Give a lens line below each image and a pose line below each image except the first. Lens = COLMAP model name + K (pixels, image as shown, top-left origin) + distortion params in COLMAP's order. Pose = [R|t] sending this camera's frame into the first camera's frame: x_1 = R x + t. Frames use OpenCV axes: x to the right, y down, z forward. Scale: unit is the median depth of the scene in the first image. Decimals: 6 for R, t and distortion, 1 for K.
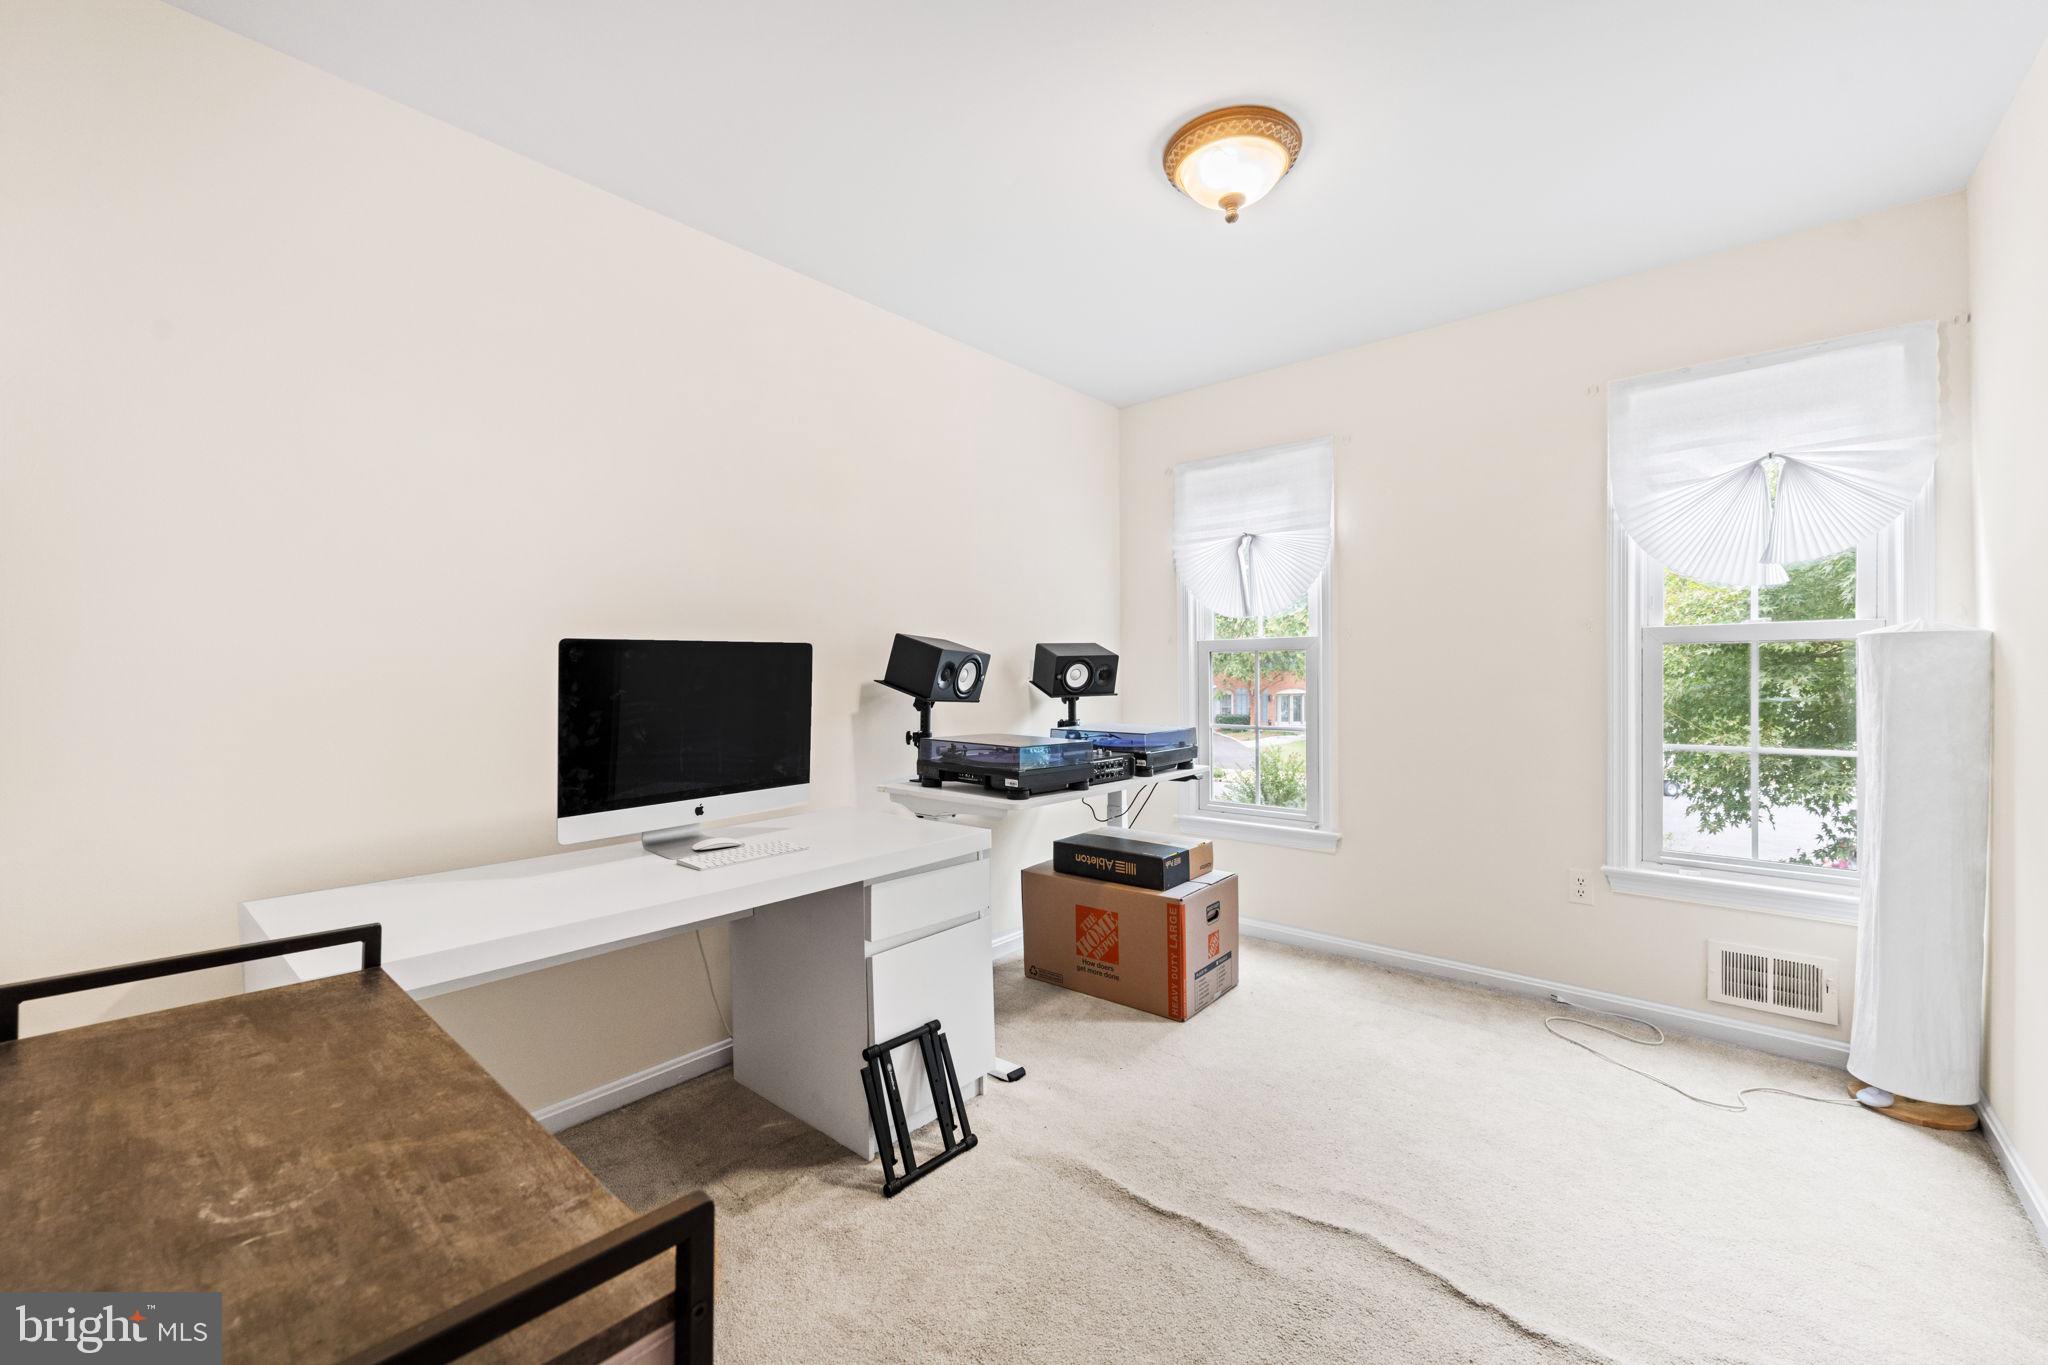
lens RADIAL K [[826.0, 0, 1027.7], [0, 826.0, 668.5], [0, 0, 1]] dist [0.000832, -0.000033]
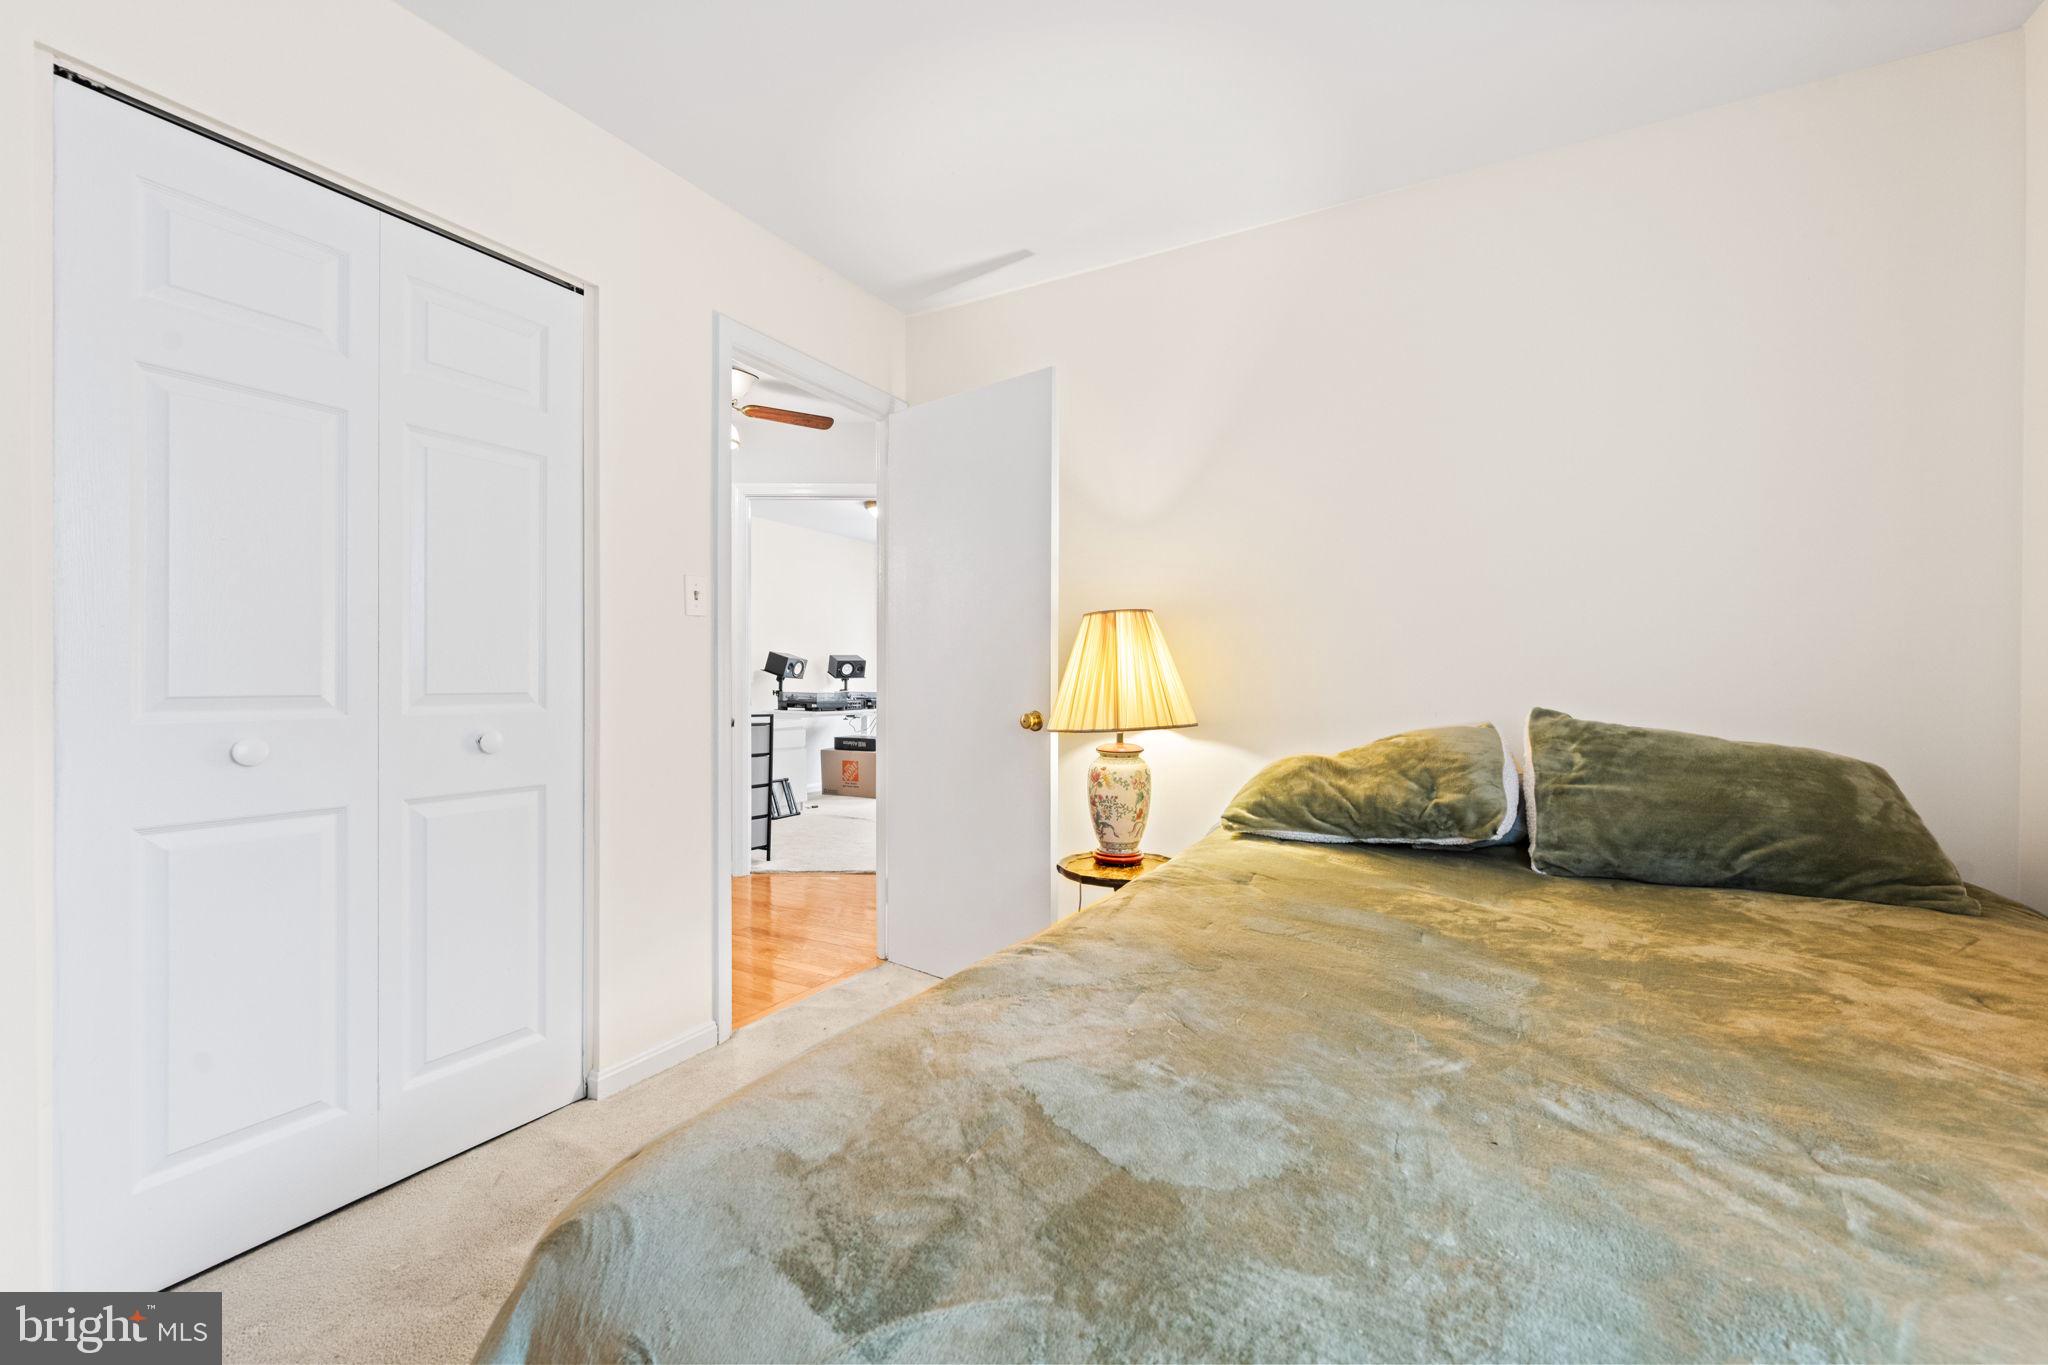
lens RADIAL K [[826.0, 0, 1027.7], [0, 826.0, 668.5], [0, 0, 1]] dist [0.000832, -0.000033]
pose [[0.980138, 0.007554, 0.198170, 0.114451], [-0.006734, 0.999966, -0.004810, 0.016948], [-0.198200, 0.003380, 0.980156, -1.614197]]
